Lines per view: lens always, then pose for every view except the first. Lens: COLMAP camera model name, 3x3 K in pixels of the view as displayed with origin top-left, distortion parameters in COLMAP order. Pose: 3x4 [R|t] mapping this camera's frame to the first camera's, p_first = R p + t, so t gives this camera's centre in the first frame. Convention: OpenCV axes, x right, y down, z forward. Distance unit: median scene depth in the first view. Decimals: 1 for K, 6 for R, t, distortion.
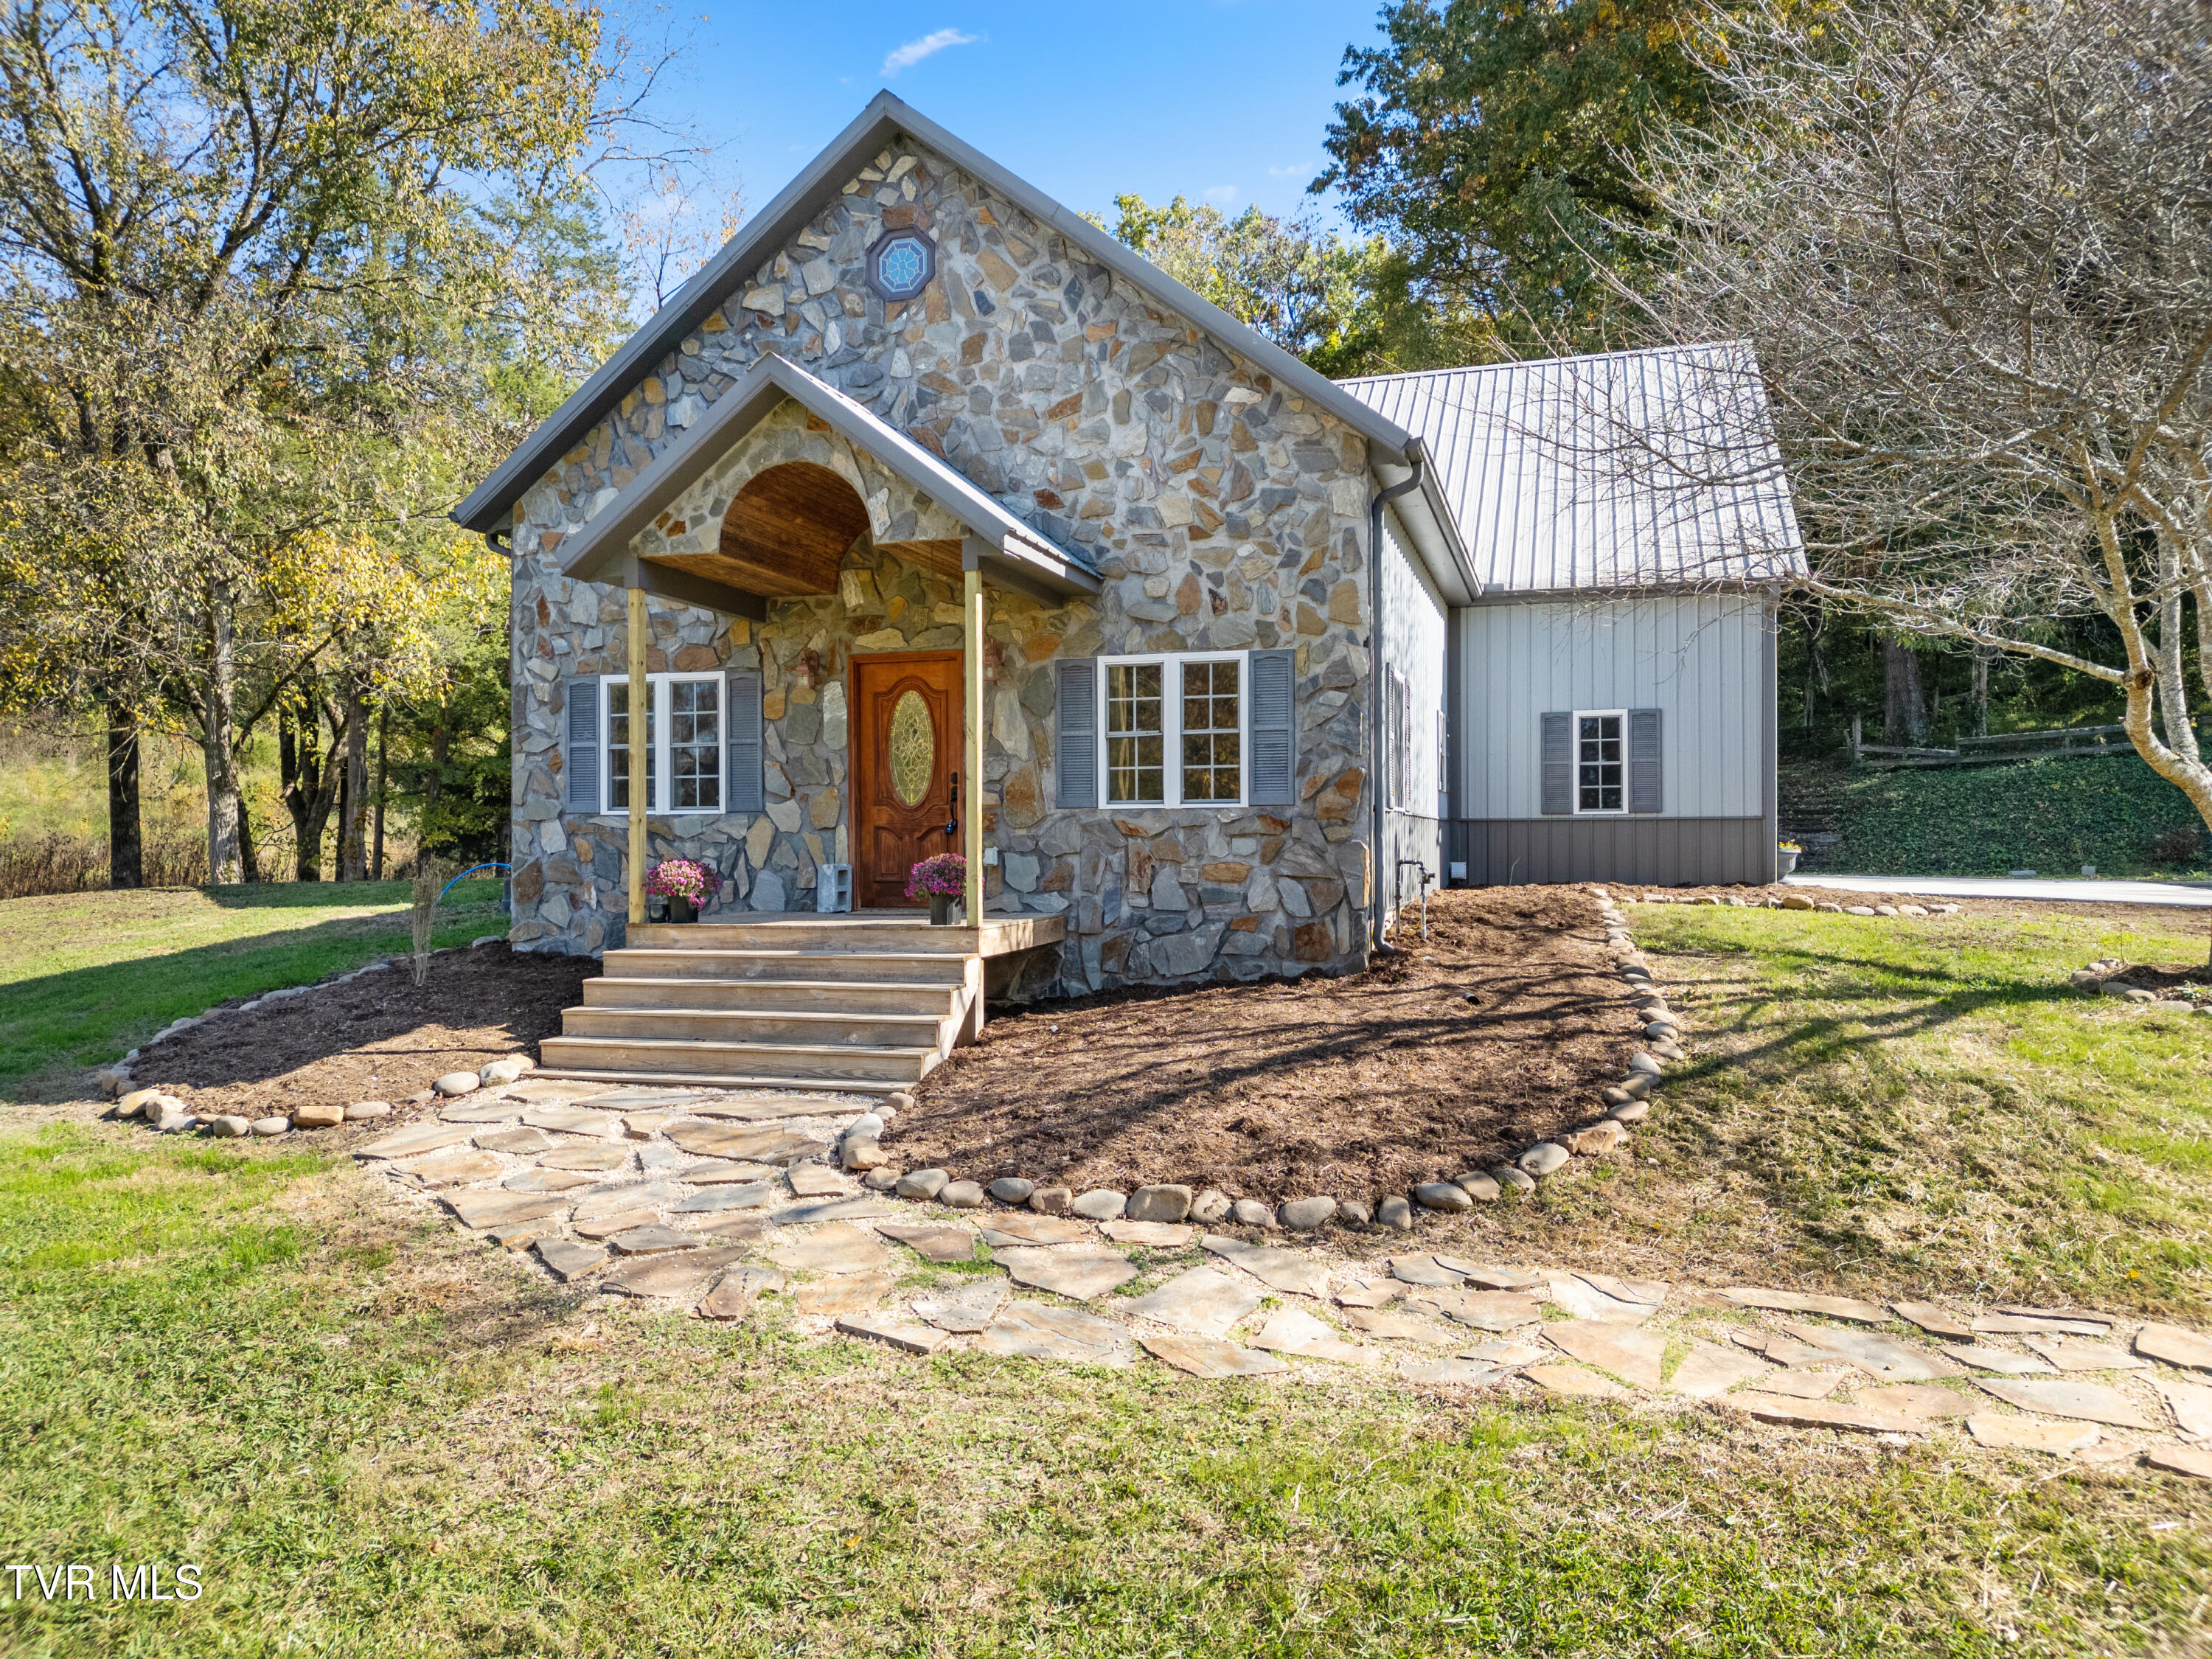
lens RADIAL K [[1577.6, 0, 1101.4], [0, 1577.6, 845.2], [0, 0, 1]] dist [0.026626, -0.008258]
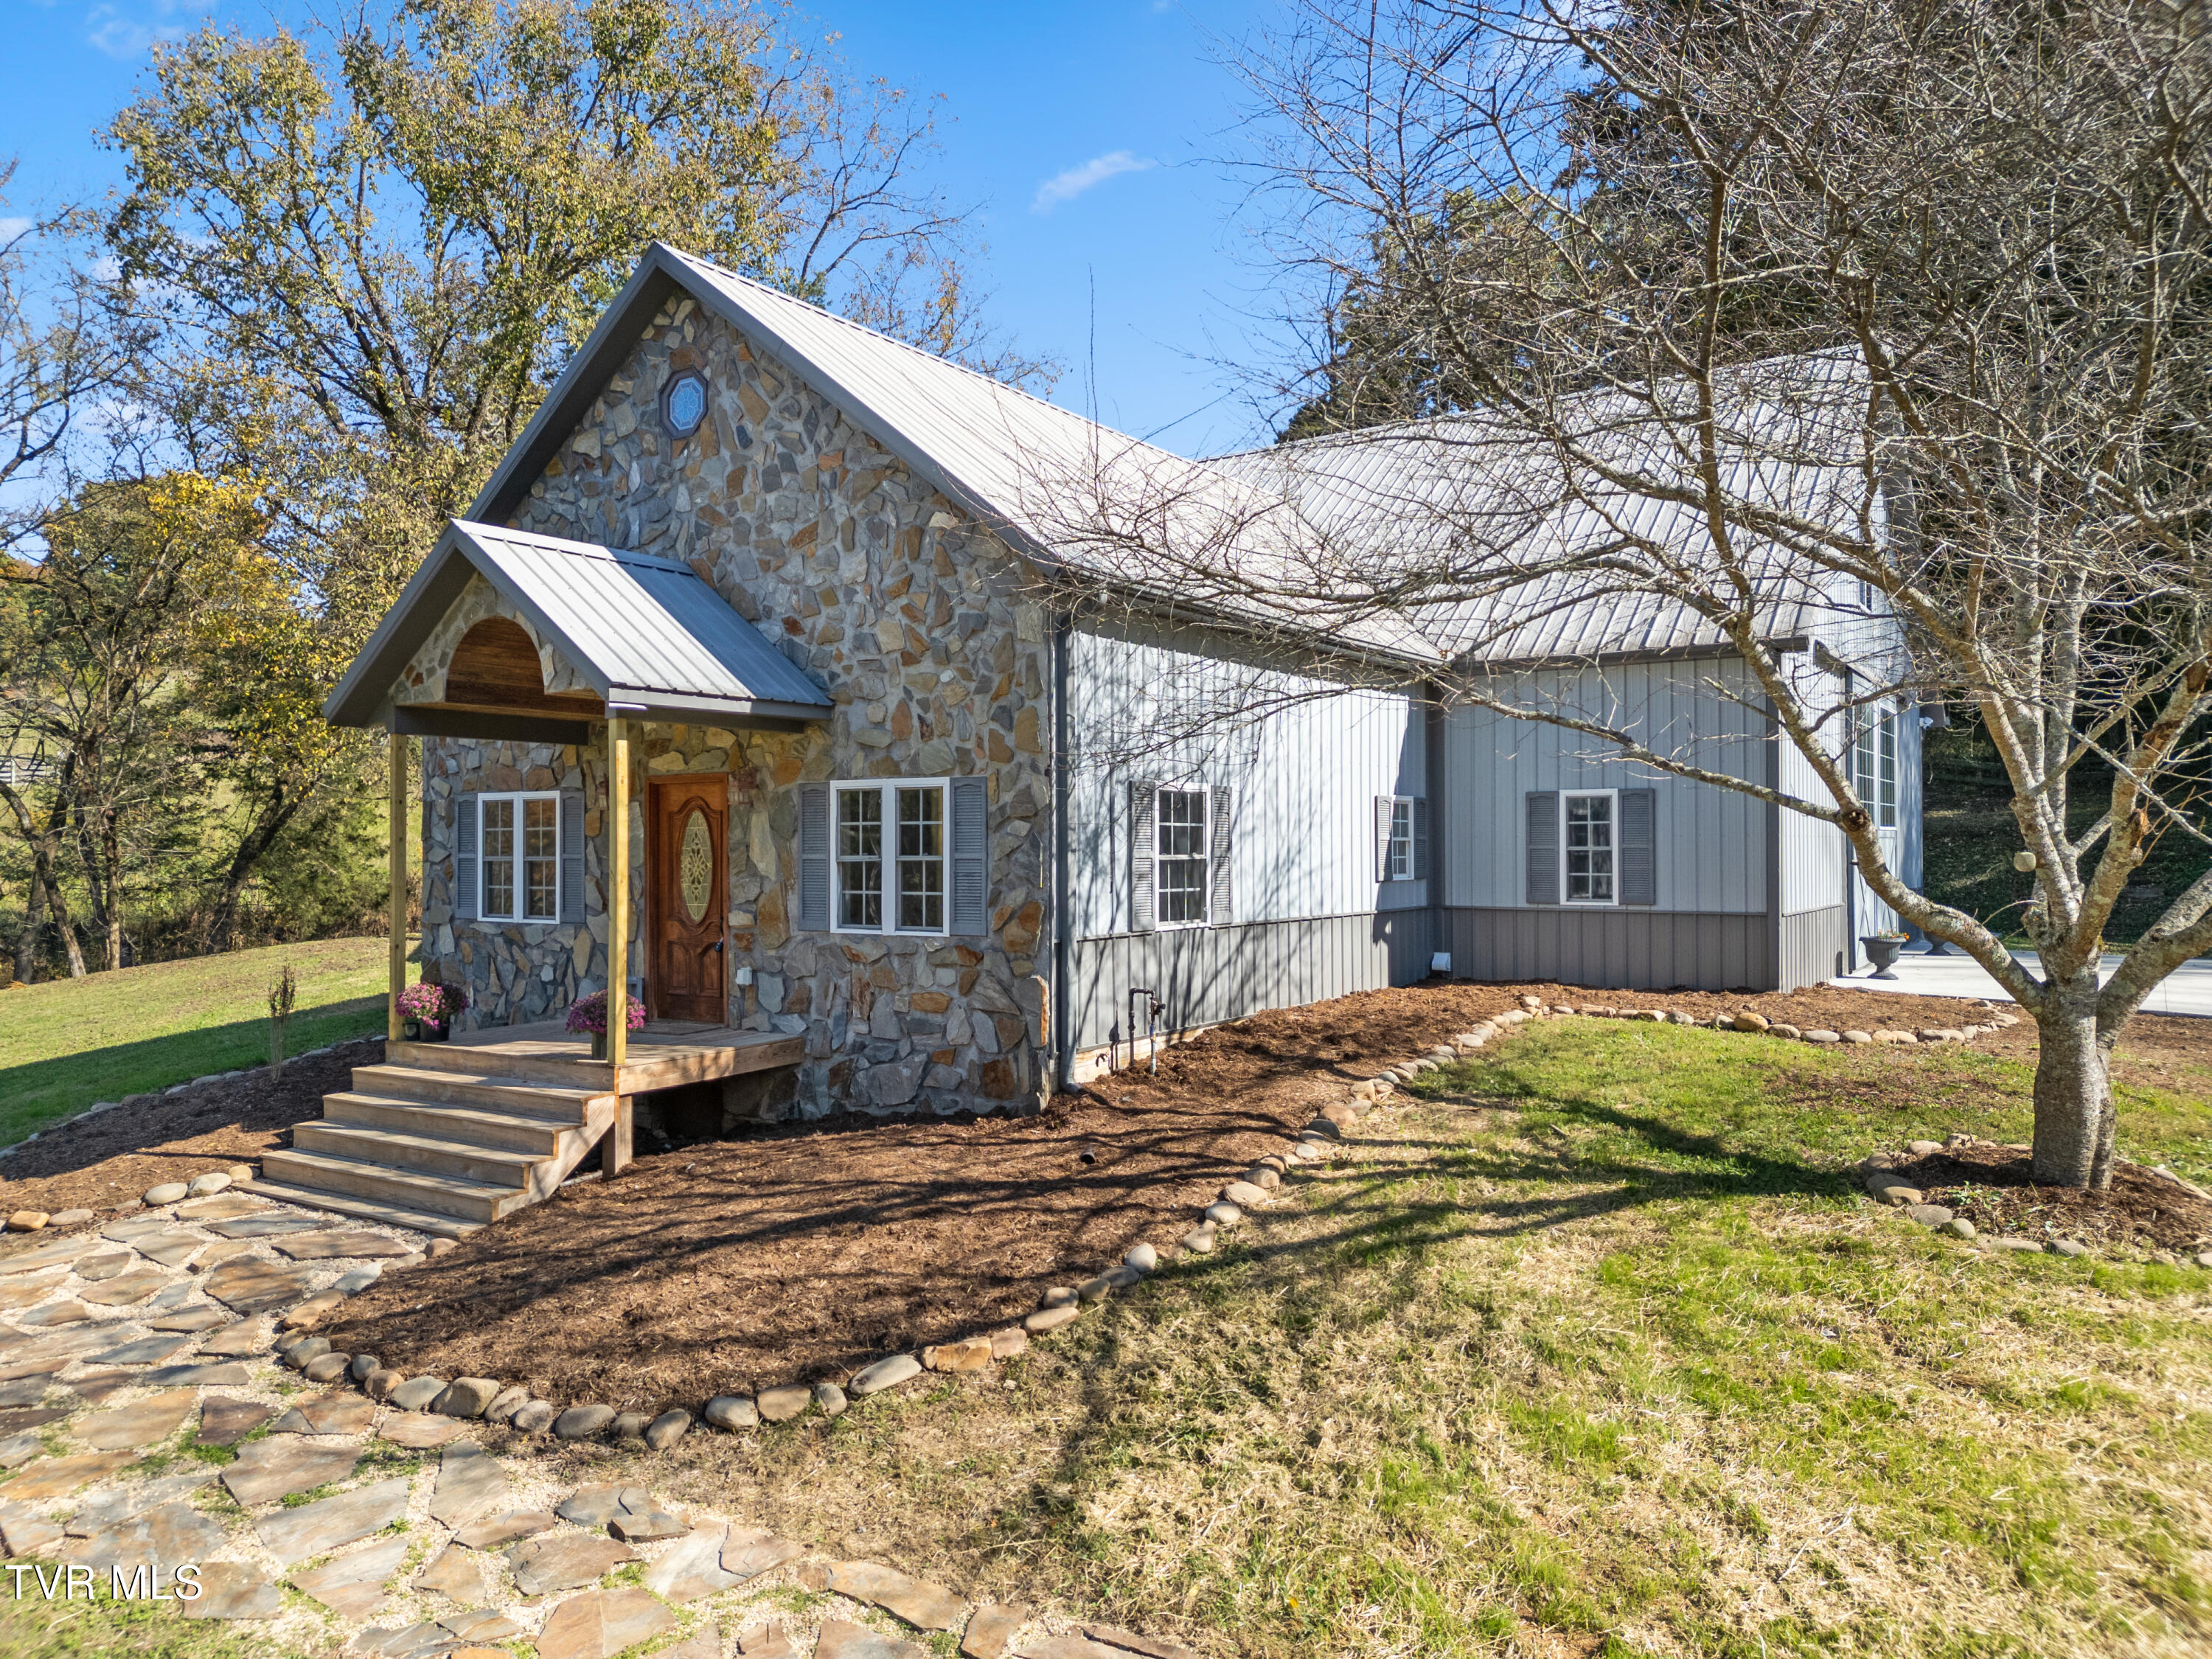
lens RADIAL K [[1589.1, 0, 1106.2], [0, 1589.1, 820.8], [0, 0, 1]] dist [0.045900, -0.016907]
pose [[0.957228, -0.004245, -0.289304, 0.460391], [0.000118, 0.999898, -0.014281, -0.079870], [0.289335, 0.013636, 0.957131, 0.078800]]
